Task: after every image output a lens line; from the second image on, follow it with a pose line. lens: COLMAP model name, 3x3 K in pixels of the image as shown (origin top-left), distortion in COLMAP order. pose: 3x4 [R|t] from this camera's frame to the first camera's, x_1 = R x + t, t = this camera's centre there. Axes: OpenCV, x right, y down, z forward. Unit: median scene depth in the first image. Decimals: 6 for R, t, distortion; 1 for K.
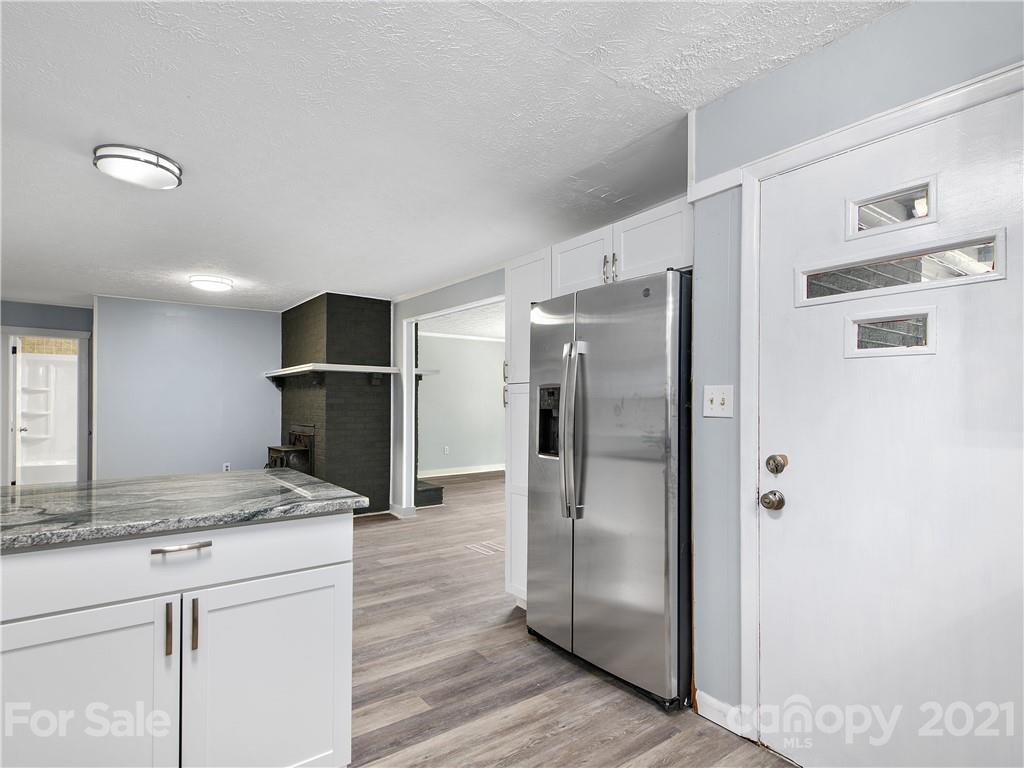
lens RADIAL K [[566.0, 0, 504.0], [0, 566.0, 378.8], [0, 0, 1]] dist [0.038284, -0.000843]
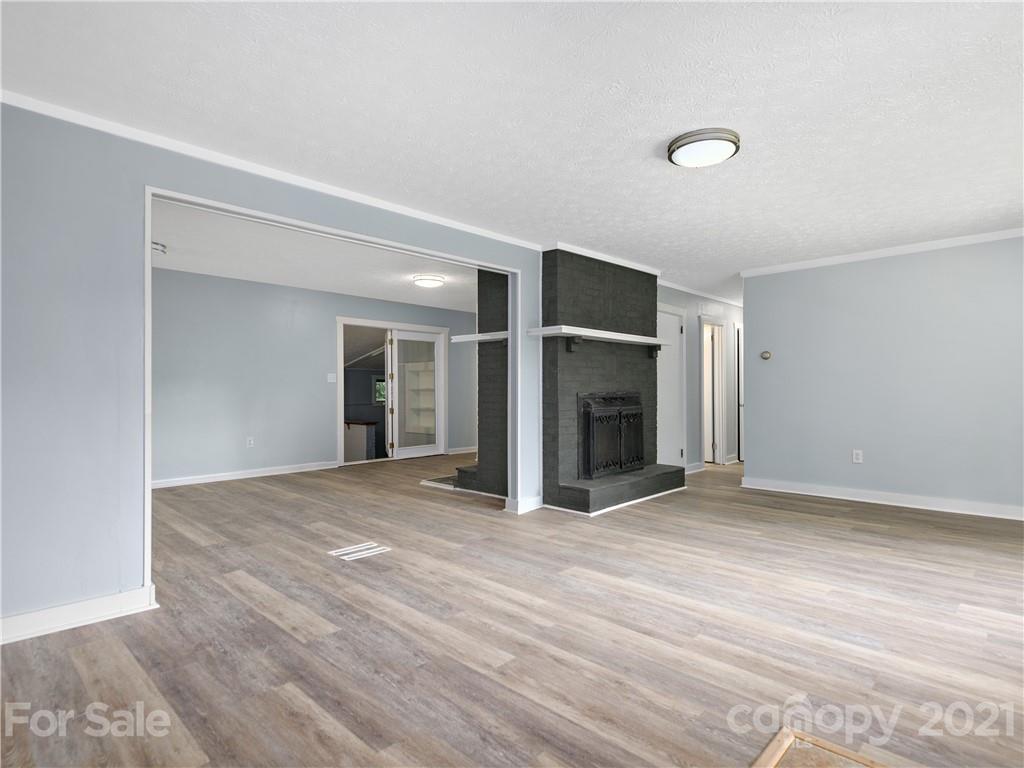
lens RADIAL K [[566.0, 0, 504.0], [0, 566.0, 378.8], [0, 0, 1]] dist [0.038284, -0.000843]
pose [[0.154265, -0.009776, -0.987981, 0.729523], [0.048238, 0.998833, -0.002352, 0.060553], [0.986851, -0.047295, 0.154556, 0.988463]]
